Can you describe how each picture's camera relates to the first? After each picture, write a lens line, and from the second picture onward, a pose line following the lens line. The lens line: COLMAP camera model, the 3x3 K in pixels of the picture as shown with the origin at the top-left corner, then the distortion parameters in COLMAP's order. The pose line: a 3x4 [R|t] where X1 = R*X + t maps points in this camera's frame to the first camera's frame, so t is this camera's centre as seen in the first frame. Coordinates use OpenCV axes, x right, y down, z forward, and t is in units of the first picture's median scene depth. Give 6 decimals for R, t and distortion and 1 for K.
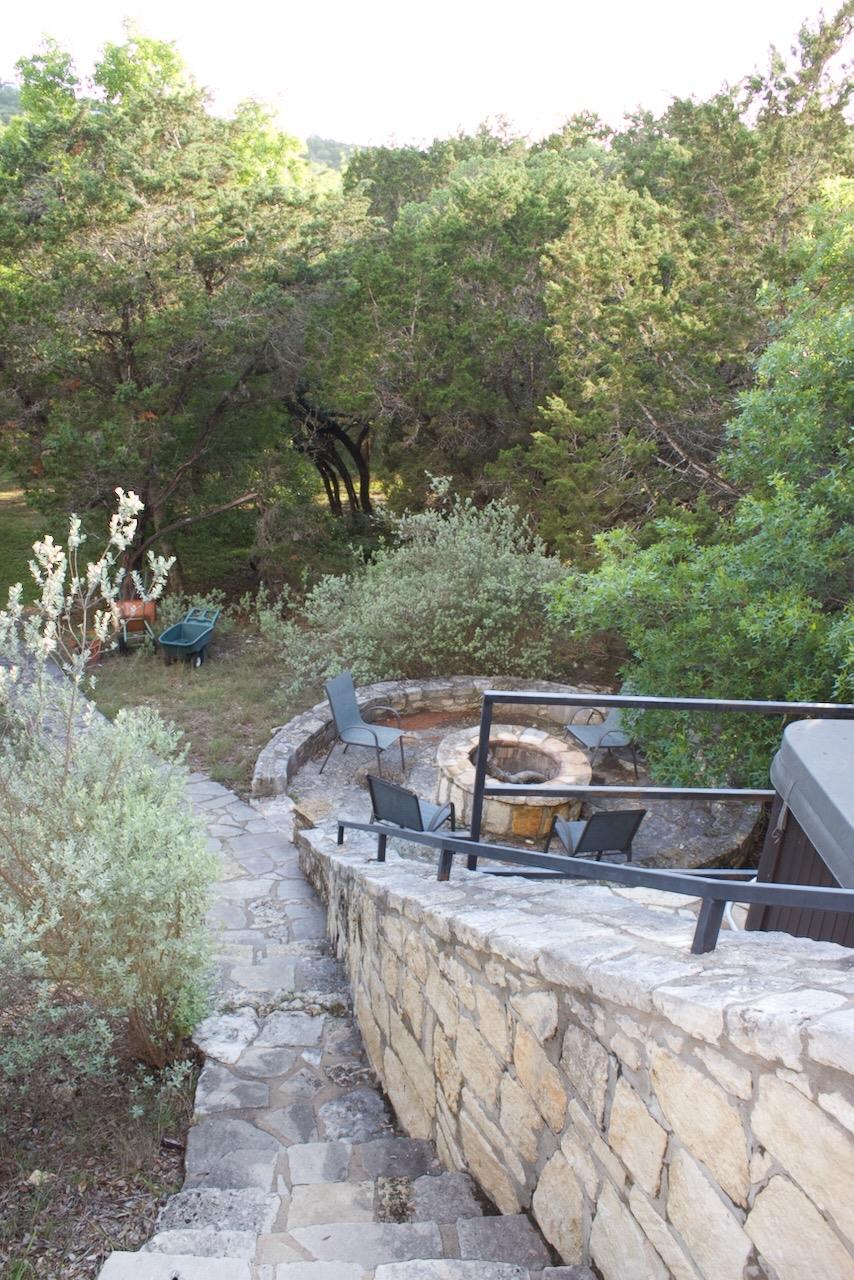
lens RADIAL K [[1080.8, 0, 426.3], [0, 1080.8, 641.5], [0, 0, 1]] dist [-0.139102, 0.113658]
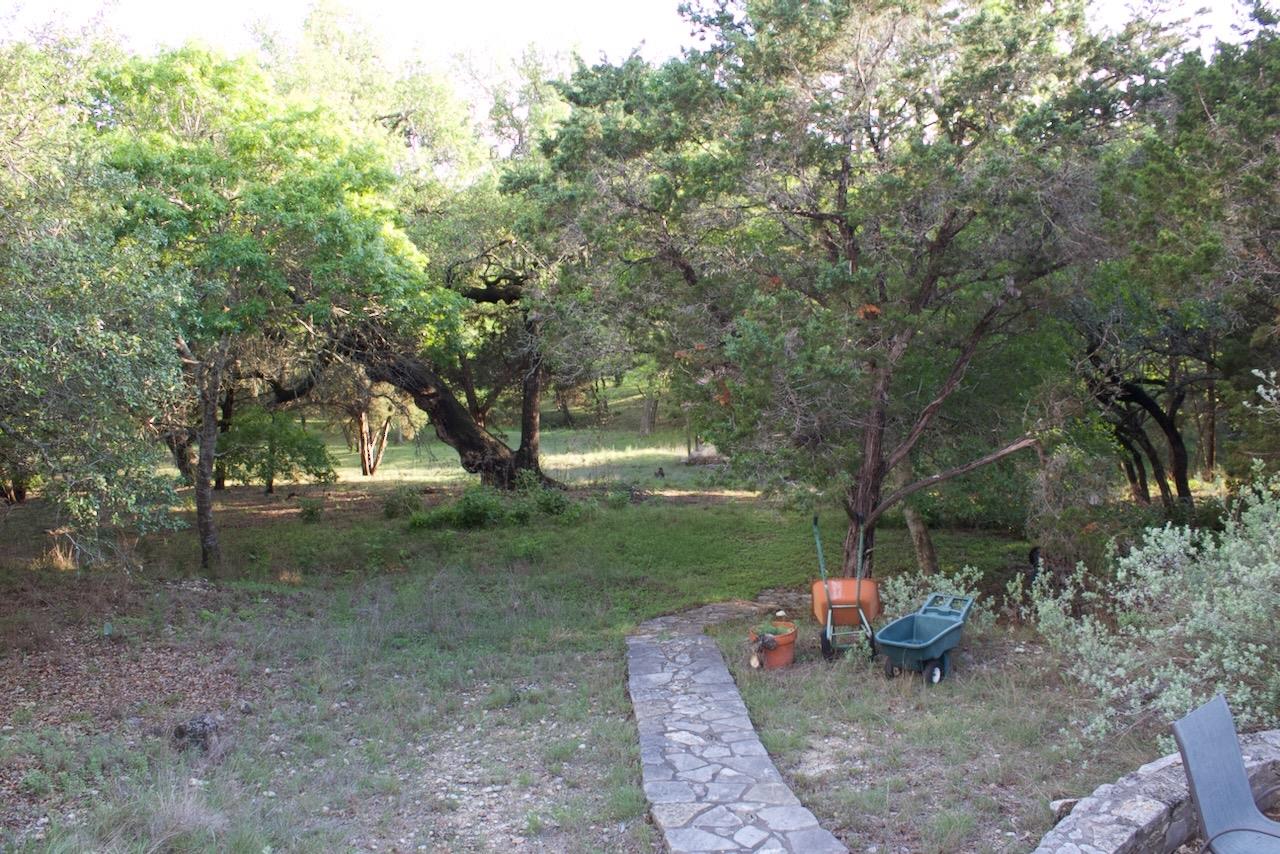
lens RADIAL K [[1080.8, 0, 644.5], [0, 1080.8, 432.2], [0, 0, 1]] dist [-0.139102, 0.113658]
pose [[0.870328, -0.041591, -0.490714, -0.046934], [-0.066977, 0.977173, -0.201613, 0.016892], [0.487897, 0.208336, 0.847675, 0.348543]]
